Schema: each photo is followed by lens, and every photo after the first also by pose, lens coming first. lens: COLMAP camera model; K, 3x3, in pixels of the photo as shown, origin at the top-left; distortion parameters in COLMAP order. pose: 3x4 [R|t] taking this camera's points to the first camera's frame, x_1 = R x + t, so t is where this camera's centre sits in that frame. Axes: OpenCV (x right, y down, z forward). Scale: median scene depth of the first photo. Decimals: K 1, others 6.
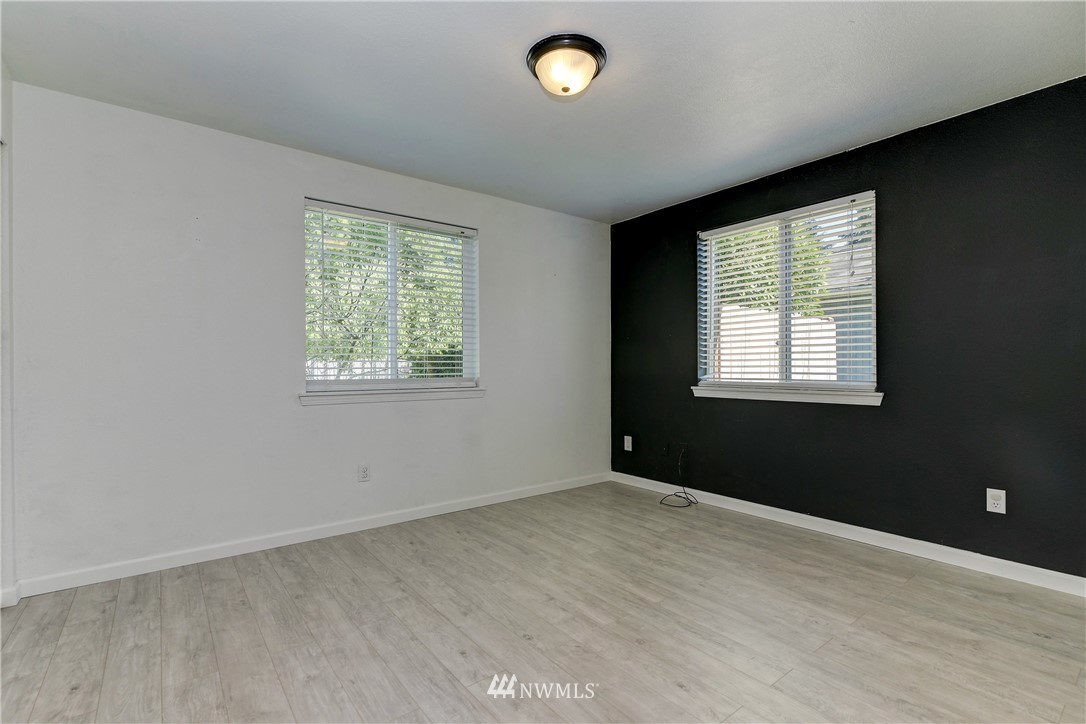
lens RADIAL K [[499.2, 0, 543.0], [0, 499.2, 362.0], [0, 0, 1]] dist [0.000480, 0.000568]
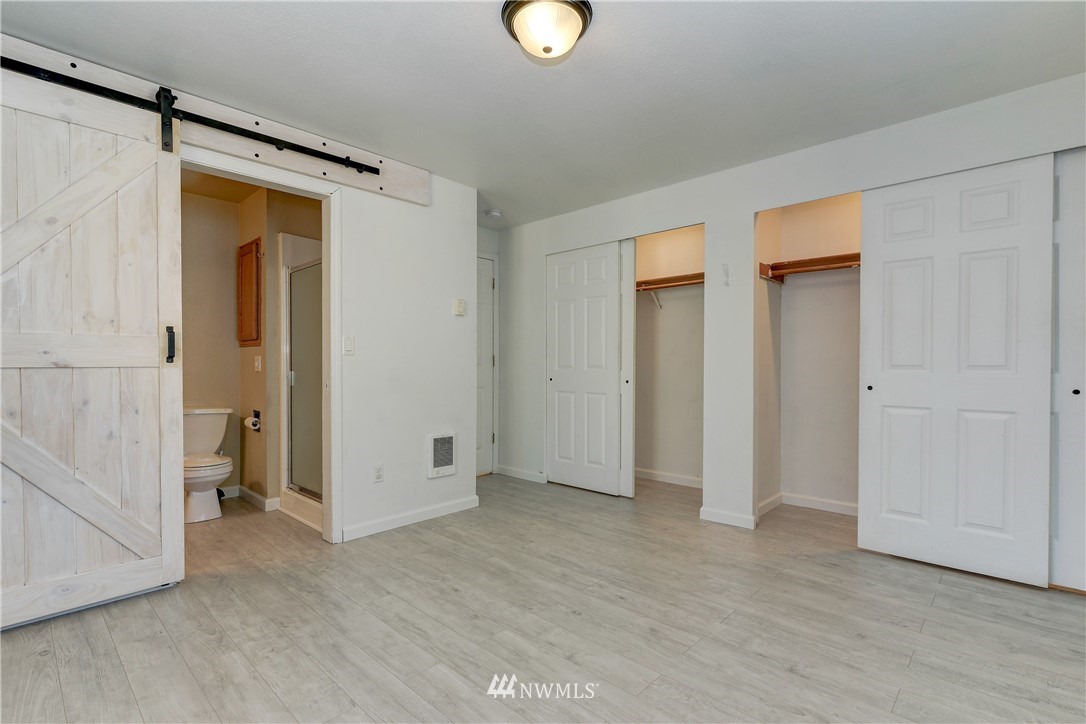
lens RADIAL K [[512.4, 0, 543.3], [0, 512.4, 364.9], [0, 0, 1]] dist [-0.000591, 0.000301]
pose [[-0.987299, 0.001626, -0.158865, 0.207678], [0.003168, 0.999950, -0.009454, 0.013539], [0.158842, -0.009837, -0.987255, 1.986938]]
